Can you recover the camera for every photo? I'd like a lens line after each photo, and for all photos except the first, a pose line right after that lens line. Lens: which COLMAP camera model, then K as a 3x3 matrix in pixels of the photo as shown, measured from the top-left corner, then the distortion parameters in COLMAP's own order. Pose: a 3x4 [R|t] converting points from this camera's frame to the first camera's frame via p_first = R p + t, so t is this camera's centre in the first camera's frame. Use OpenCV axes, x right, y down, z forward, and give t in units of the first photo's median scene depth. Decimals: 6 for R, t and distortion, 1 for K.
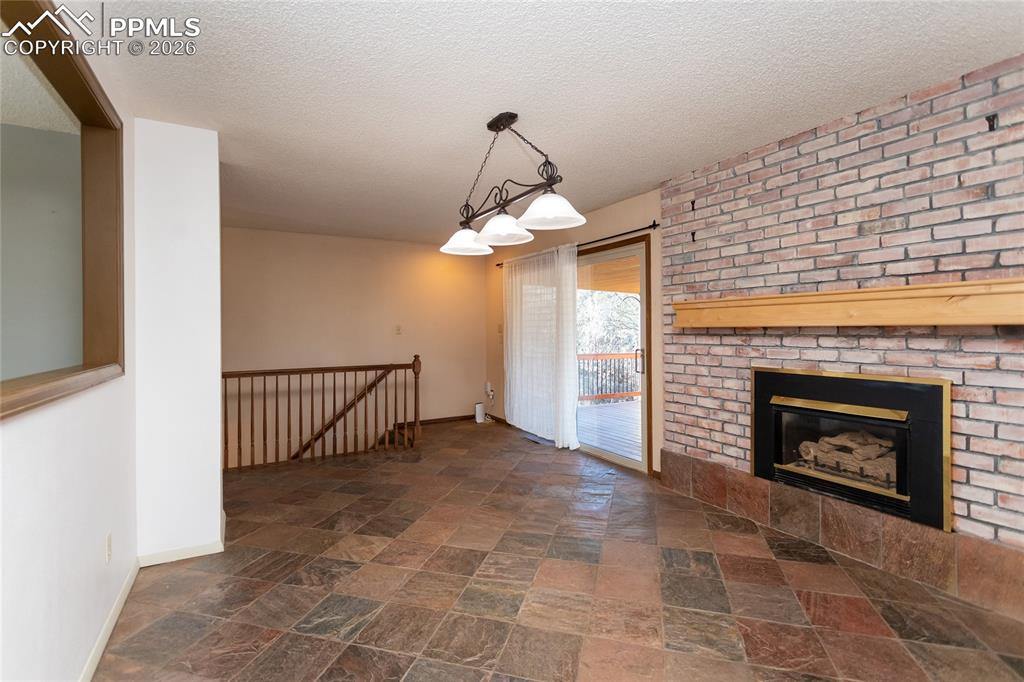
lens RADIAL K [[496.8, 0, 533.9], [0, 496.8, 327.8], [0, 0, 1]] dist [0.018673, -0.000246]
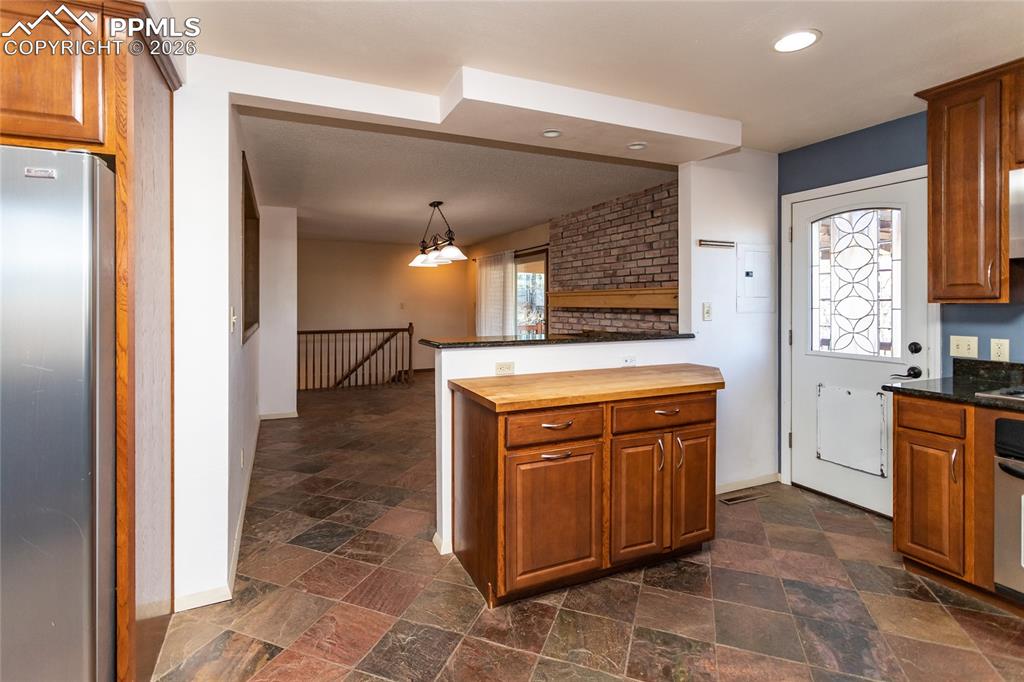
lens RADIAL K [[506.5, 0, 511.9], [0, 506.5, 308.0], [0, 0, 1]] dist [-0.000167, 0.000032]
pose [[0.994048, 0.007139, -0.108706, 0.395440], [-0.005436, 0.999858, 0.015947, -0.027178], [0.108805, -0.015261, 0.993946, -0.874381]]
